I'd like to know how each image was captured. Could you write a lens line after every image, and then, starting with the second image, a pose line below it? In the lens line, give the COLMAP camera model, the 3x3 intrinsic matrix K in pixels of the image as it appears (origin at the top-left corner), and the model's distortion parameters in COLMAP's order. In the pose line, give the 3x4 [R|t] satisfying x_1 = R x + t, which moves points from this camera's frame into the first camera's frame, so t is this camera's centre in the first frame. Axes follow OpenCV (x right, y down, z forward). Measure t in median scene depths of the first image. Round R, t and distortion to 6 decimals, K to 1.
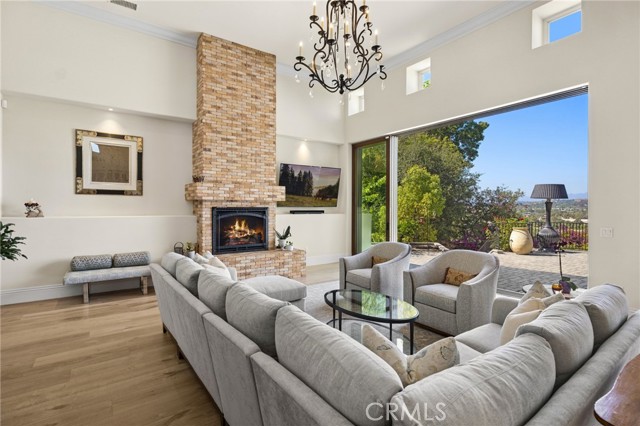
lens RADIAL K [[316.0, 0, 322.7], [0, 316.0, 208.5], [0, 0, 1]] dist [0.002312, 0.000476]
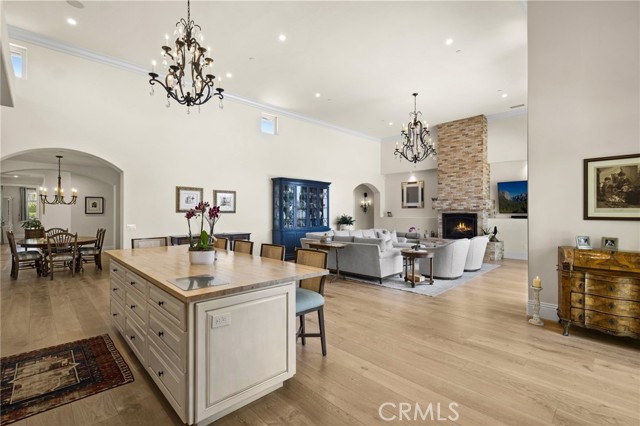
lens RADIAL K [[297.0, 0, 320.7], [0, 297.0, 213.8], [0, 0, 1]] dist [-0.000151, -0.001005]
pose [[0.145112, -0.001486, -0.989414, 1.255835], [-0.005177, 0.999984, -0.002261, 0.006175], [0.989402, 0.005450, 0.145102, 0.016091]]
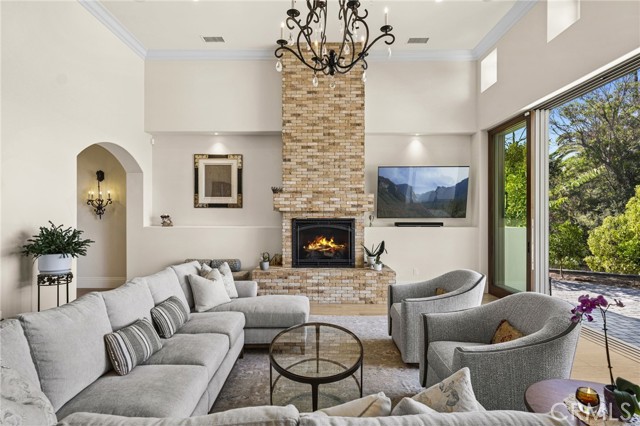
lens RADIAL K [[341.5, 0, 317.8], [0, 341.5, 217.6], [0, 0, 1]] dist [0.002537, -0.000949]
pose [[0.807953, -0.002257, -0.589243, 0.320380], [-0.001157, 0.999985, -0.005416, -0.001195], [0.589246, 0.005058, 0.807938, 0.189665]]
